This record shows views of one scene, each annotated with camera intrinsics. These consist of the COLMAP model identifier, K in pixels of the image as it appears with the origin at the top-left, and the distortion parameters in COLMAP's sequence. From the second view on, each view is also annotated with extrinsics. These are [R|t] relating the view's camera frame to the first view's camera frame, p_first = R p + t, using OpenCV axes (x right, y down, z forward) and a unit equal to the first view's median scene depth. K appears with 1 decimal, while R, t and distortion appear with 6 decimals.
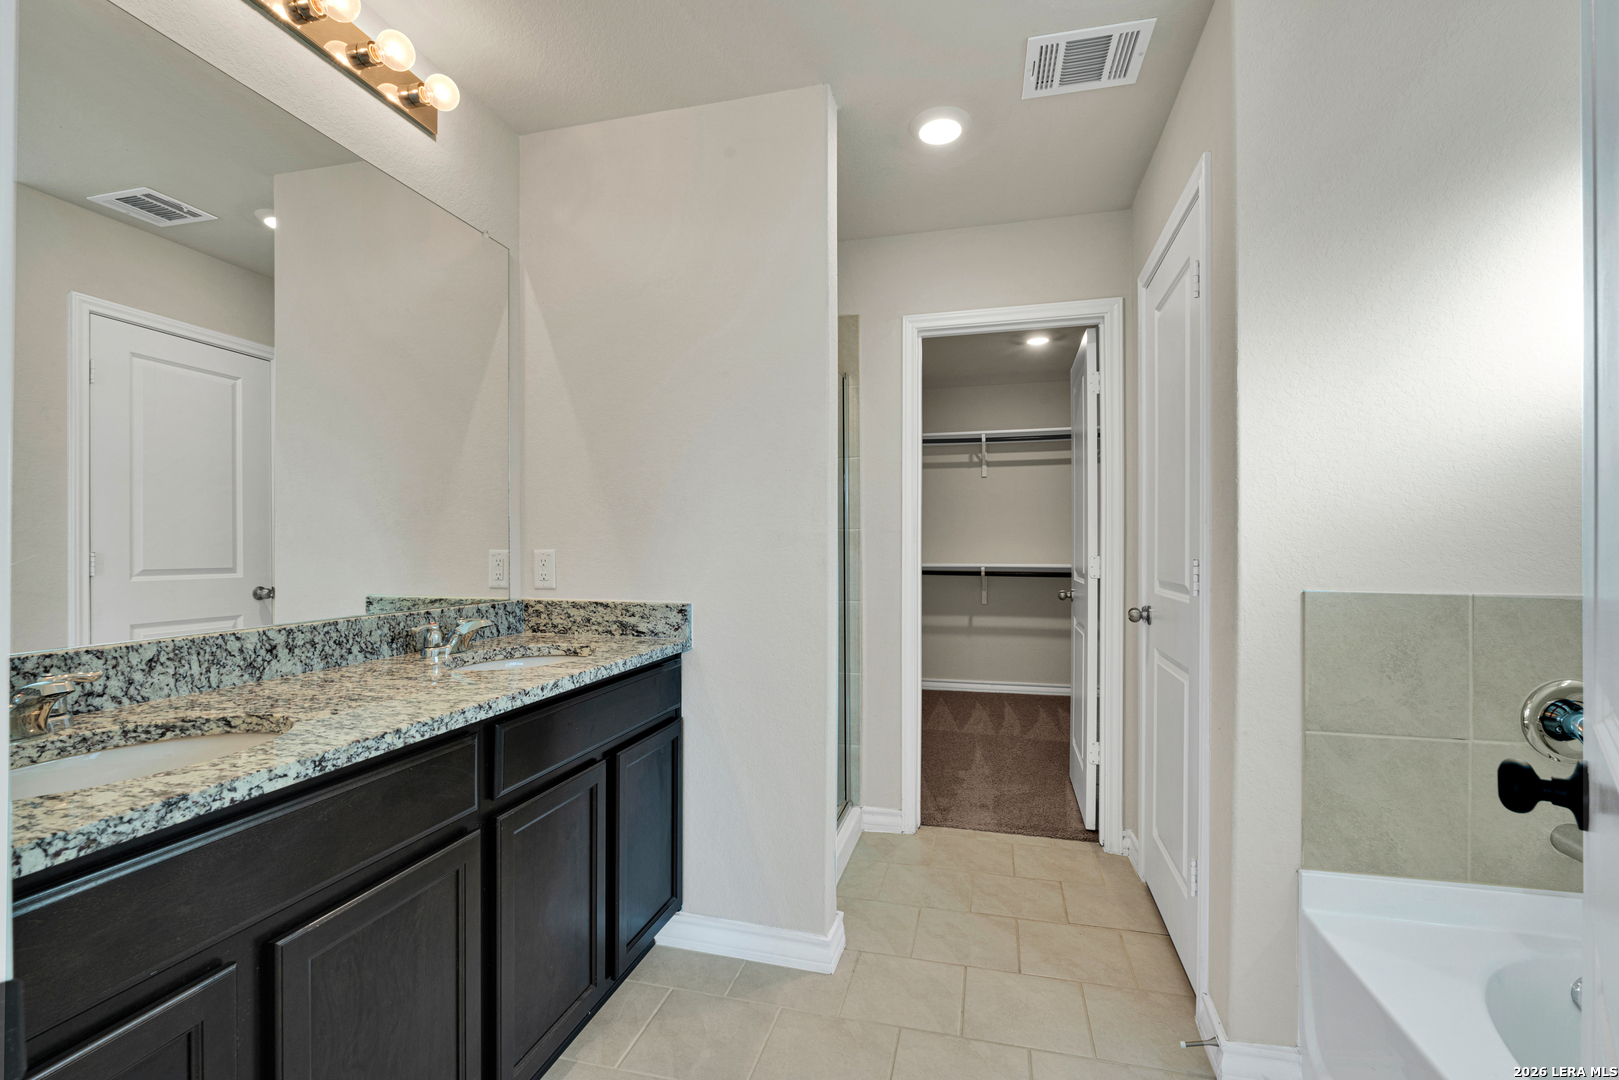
lens RADIAL K [[711.0, 0, 811.1], [0, 711.0, 545.7], [0, 0, 1]] dist [-0.005154, 0.000073]
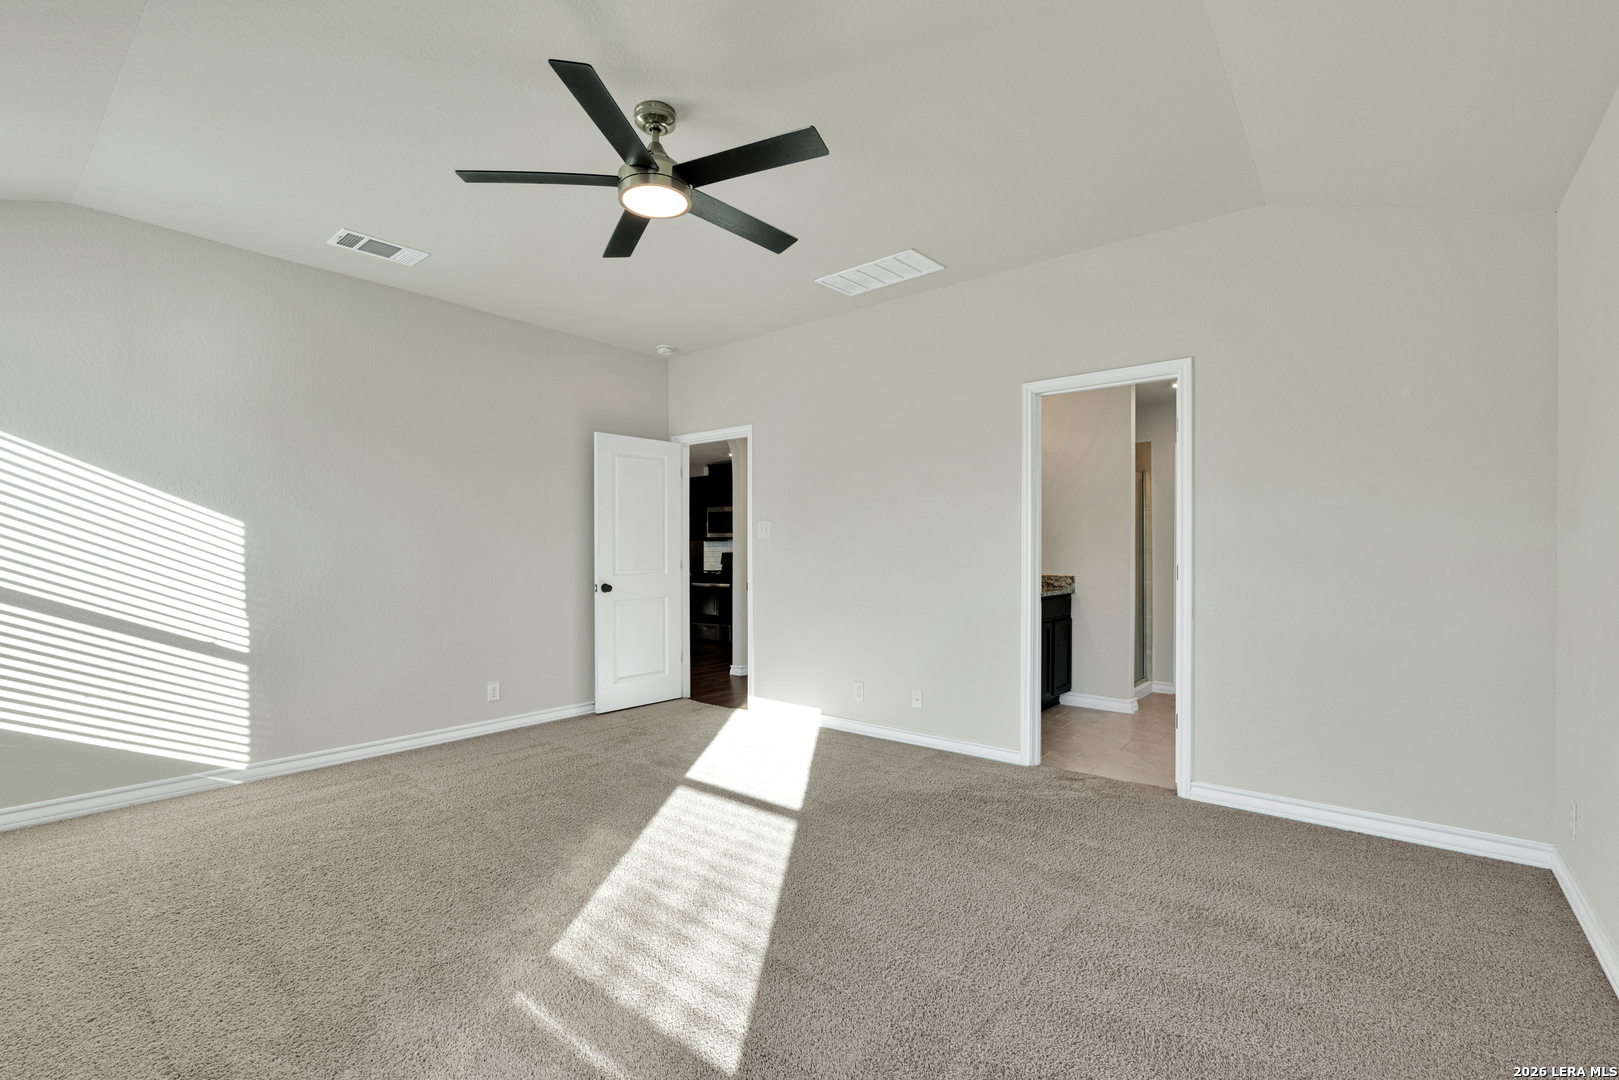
lens RADIAL K [[711.0, 0, 811.1], [0, 711.0, 545.7], [0, 0, 1]] dist [-0.005154, 0.000073]
pose [[0.915151, -0.006634, -0.403056, 0.006753], [0.003833, 0.999963, -0.007754, -0.018272], [0.403092, 0.005551, 0.915142, -1.919788]]
